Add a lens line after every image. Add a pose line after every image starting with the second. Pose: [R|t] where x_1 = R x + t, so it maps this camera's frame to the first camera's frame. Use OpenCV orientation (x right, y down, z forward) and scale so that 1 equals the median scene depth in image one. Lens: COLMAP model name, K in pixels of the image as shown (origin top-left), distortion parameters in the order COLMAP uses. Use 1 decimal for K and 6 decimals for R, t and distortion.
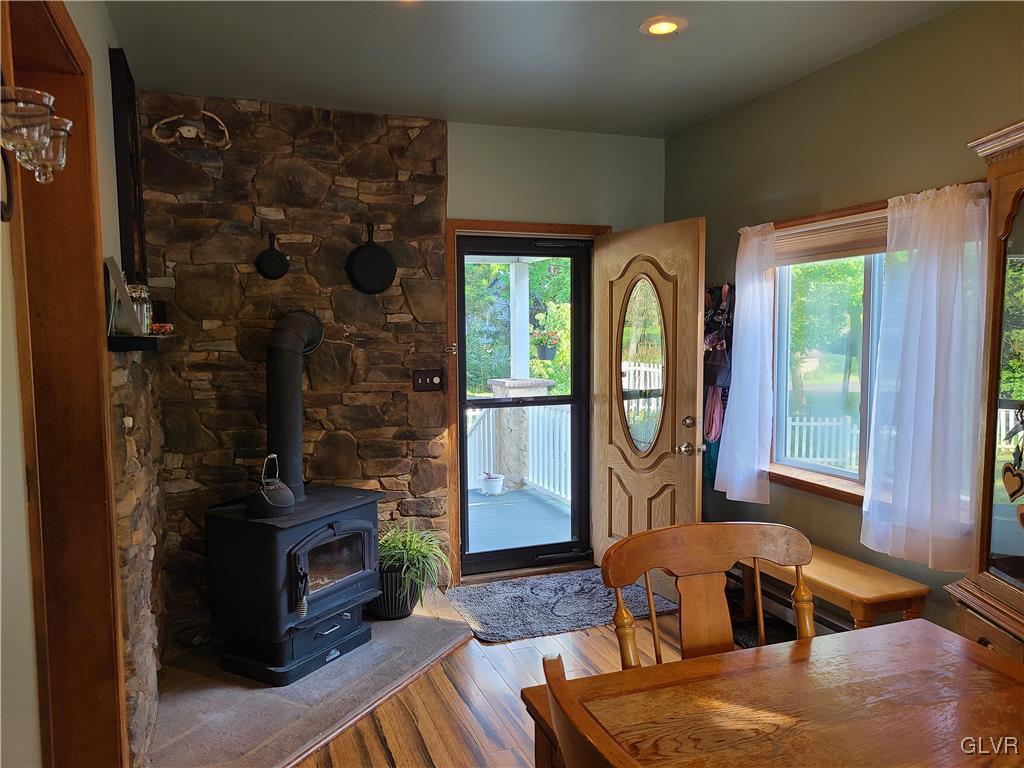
lens RADIAL K [[768.0, 0, 509.1], [0, 768.0, 389.3], [0, 0, 1]] dist [0.043725, -0.020809]
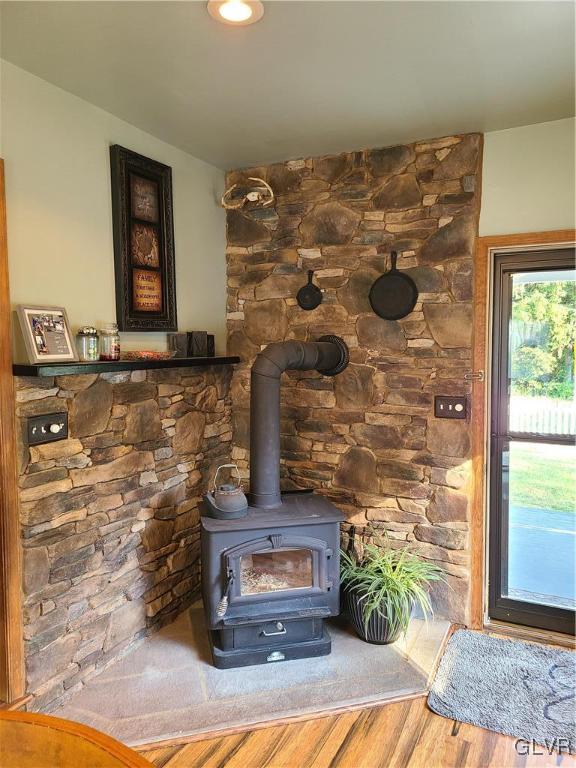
lens RADIAL K [[576.0, 0, 288.0], [0, 576.0, 379.0], [0, 0, 1]] dist [0.043725, -0.020809]
pose [[0.683849, 0.053479, -0.727661, 0.297049], [-0.059559, 0.998073, 0.017380, -0.050039], [0.727188, 0.031454, 0.685717, 0.369164]]
